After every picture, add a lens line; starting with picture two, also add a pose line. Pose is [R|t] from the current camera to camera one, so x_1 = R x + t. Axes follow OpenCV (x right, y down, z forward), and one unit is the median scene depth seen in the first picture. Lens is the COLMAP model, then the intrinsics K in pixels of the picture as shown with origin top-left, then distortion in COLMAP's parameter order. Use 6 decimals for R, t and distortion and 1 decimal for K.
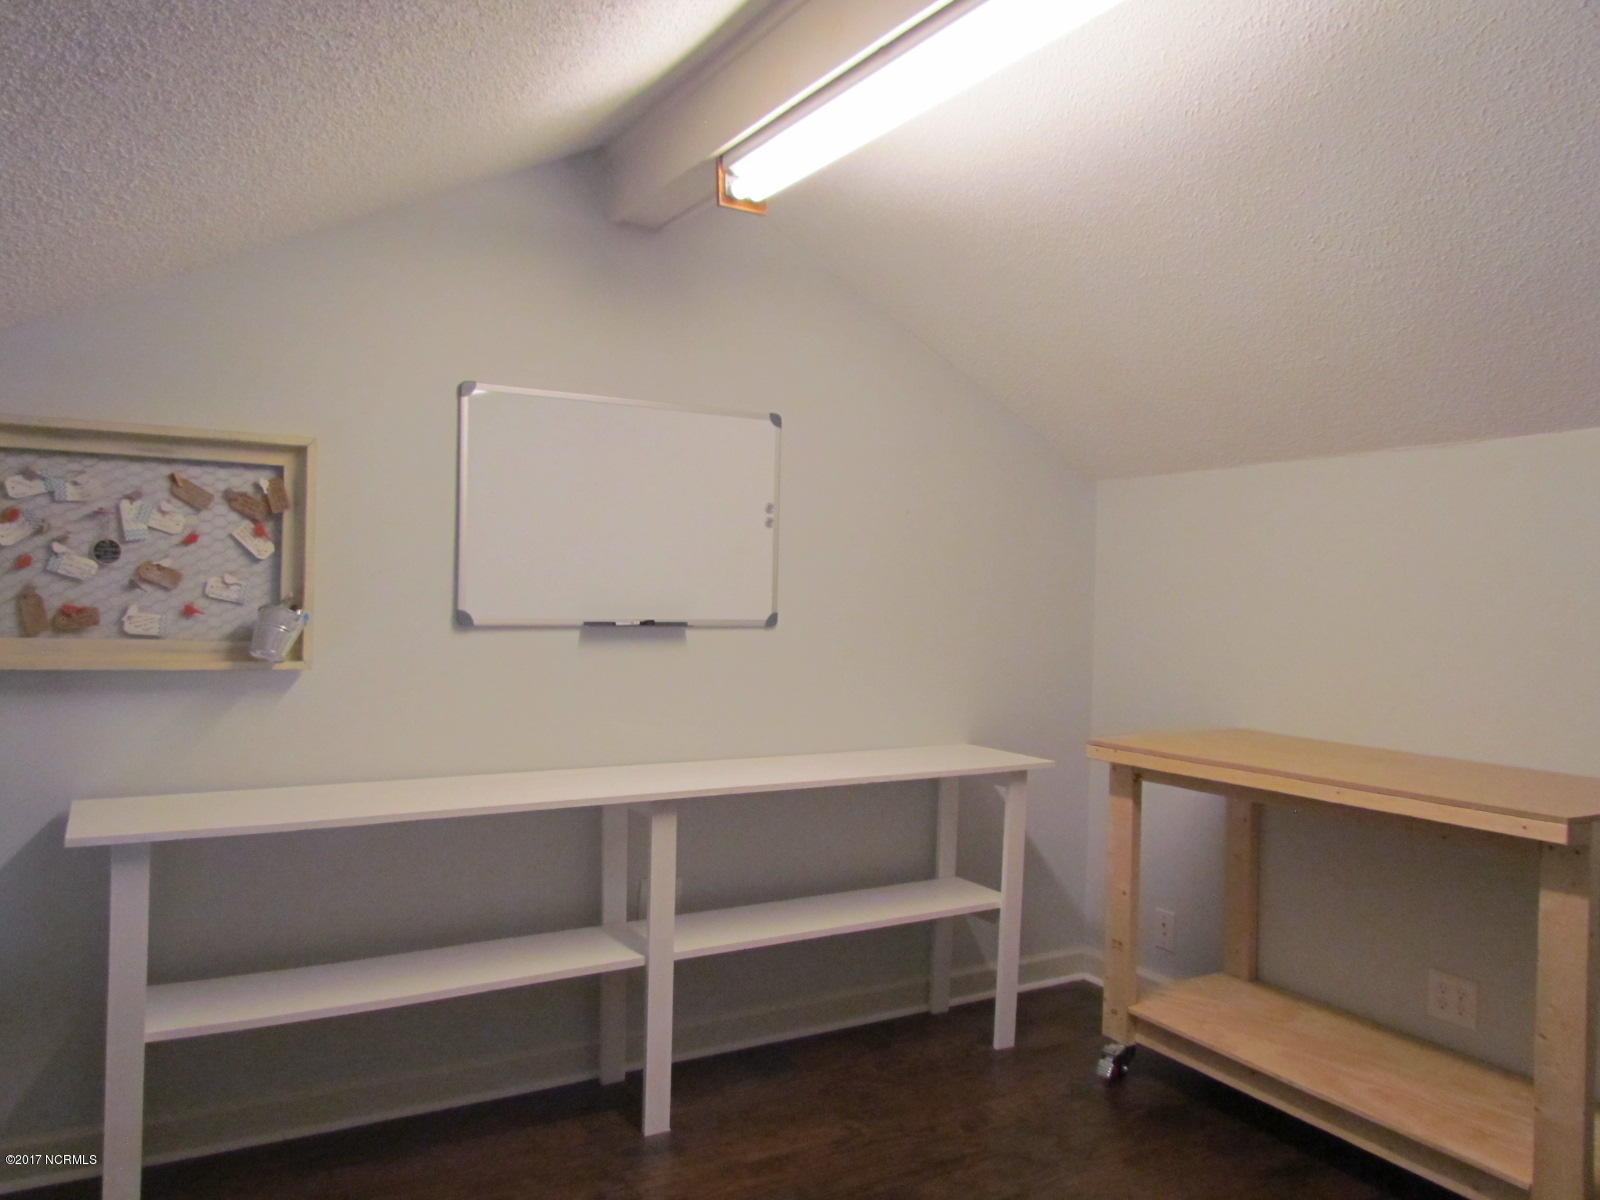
lens RADIAL K [[1141.5, 0, 788.2], [0, 1141.5, 590.6], [0, 0, 1]] dist [-0.022384, 0.010245]
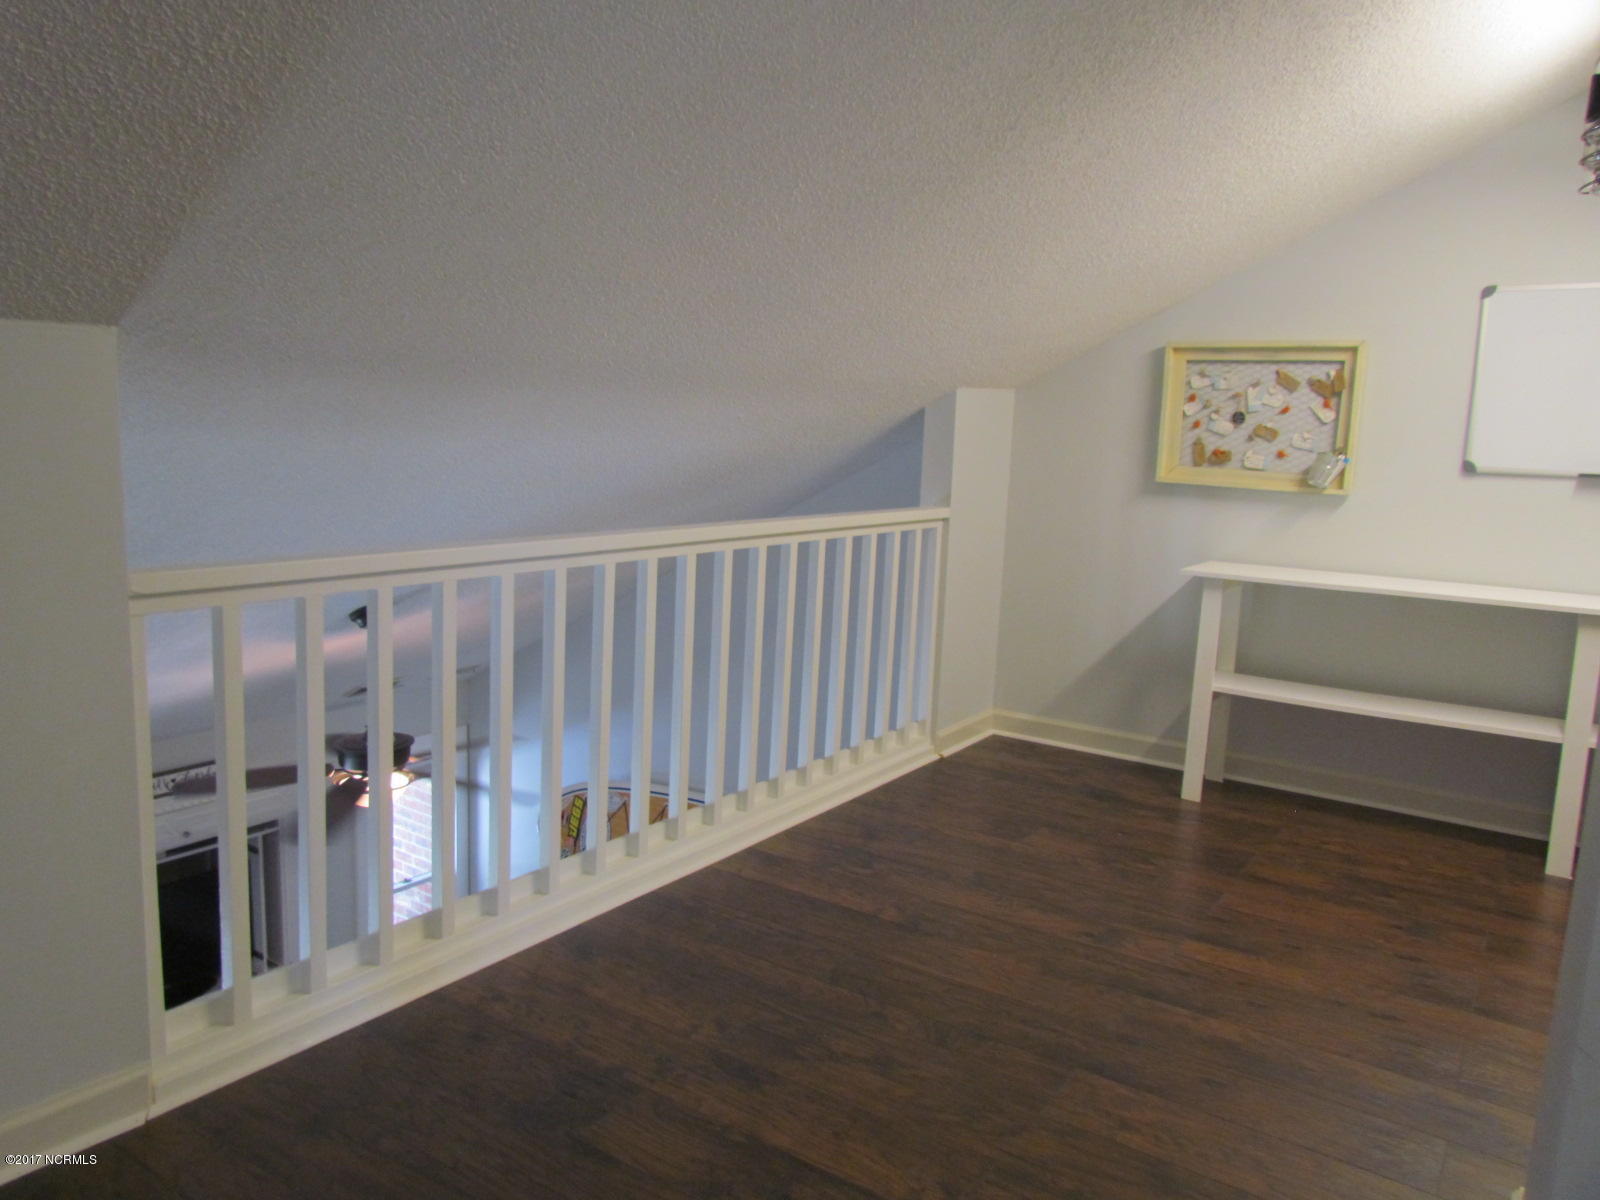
lens RADIAL K [[1141.5, 0, 792.1], [0, 1141.5, 639.0], [0, 0, 1]] dist [-0.022384, 0.010245]
pose [[0.421862, 0.146062, -0.894817, 0.672787], [-0.039930, 0.988974, 0.142605, 0.074017], [0.905780, -0.024429, 0.423043, -0.334722]]
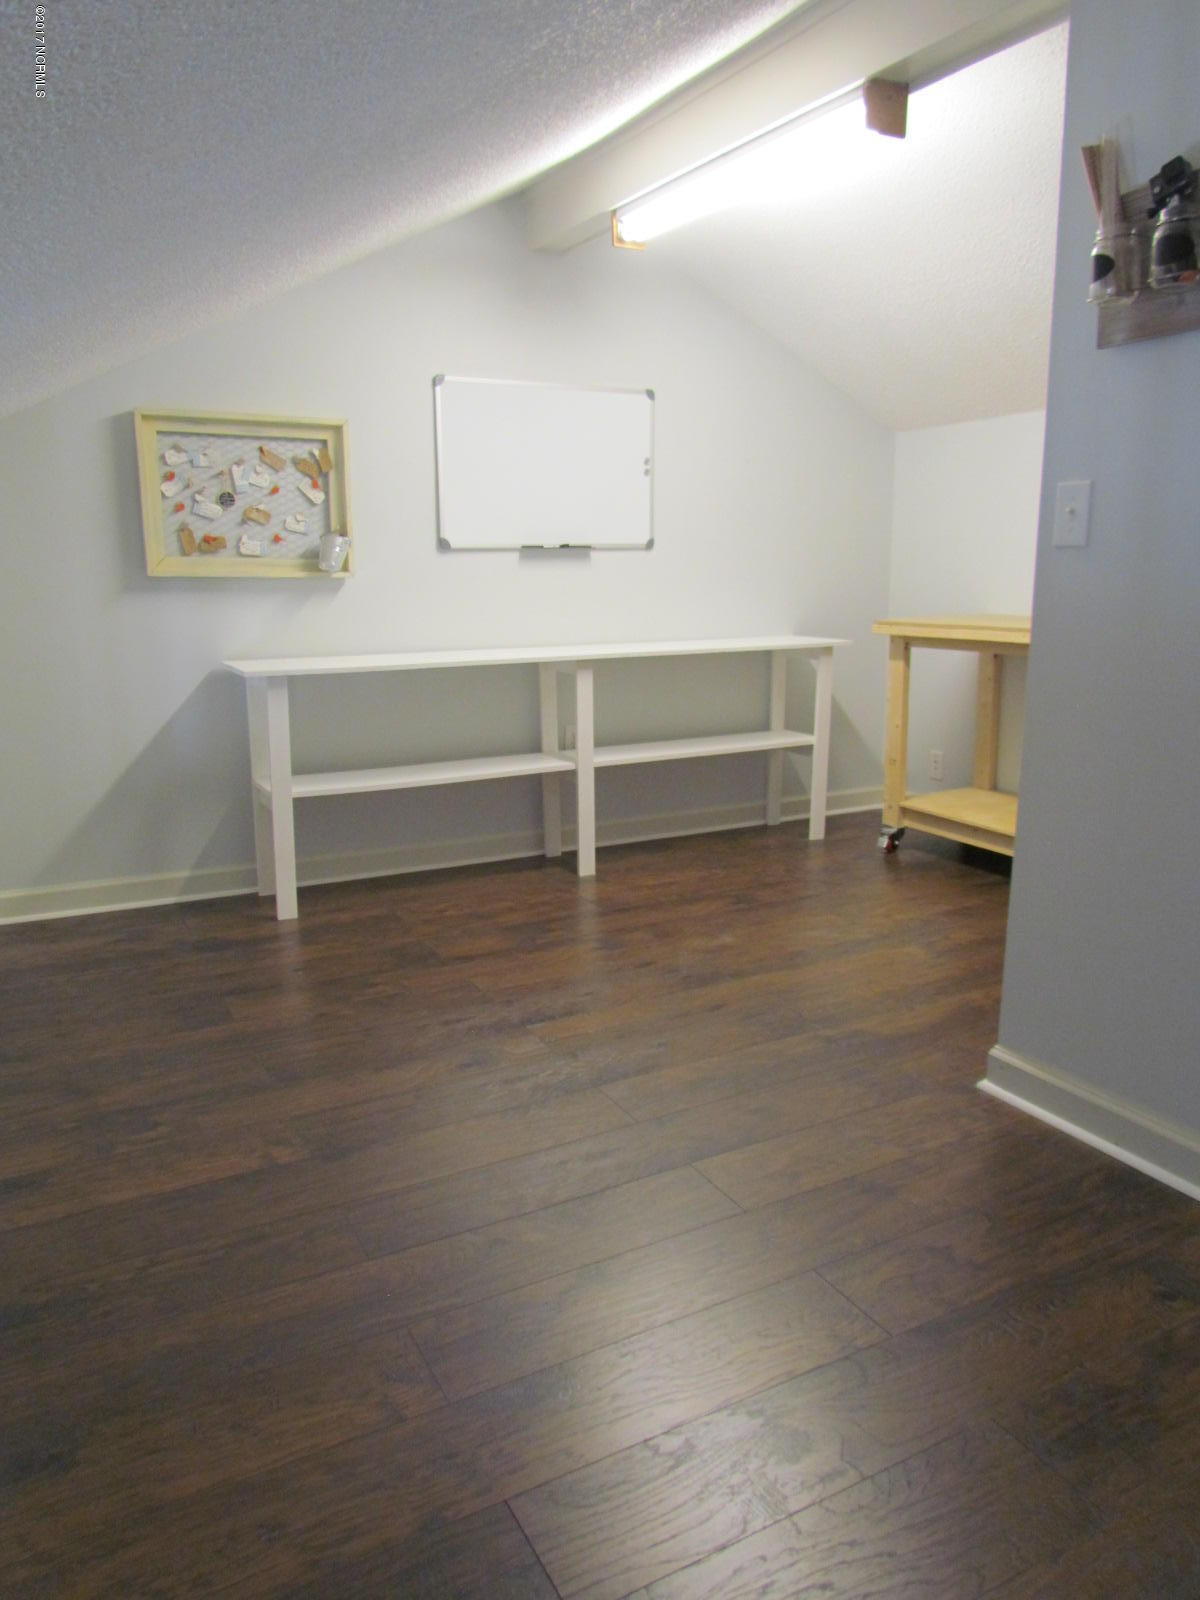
lens RADIAL K [[1141.5, 0, 597.2], [0, 1141.5, 810.9], [0, 0, 1]] dist [-0.022384, 0.010245]
pose [[0.998784, -0.026661, -0.041463, -0.038120], [0.034107, 0.981044, 0.190761, 0.099174], [0.035591, -0.191943, 0.980760, -0.566302]]
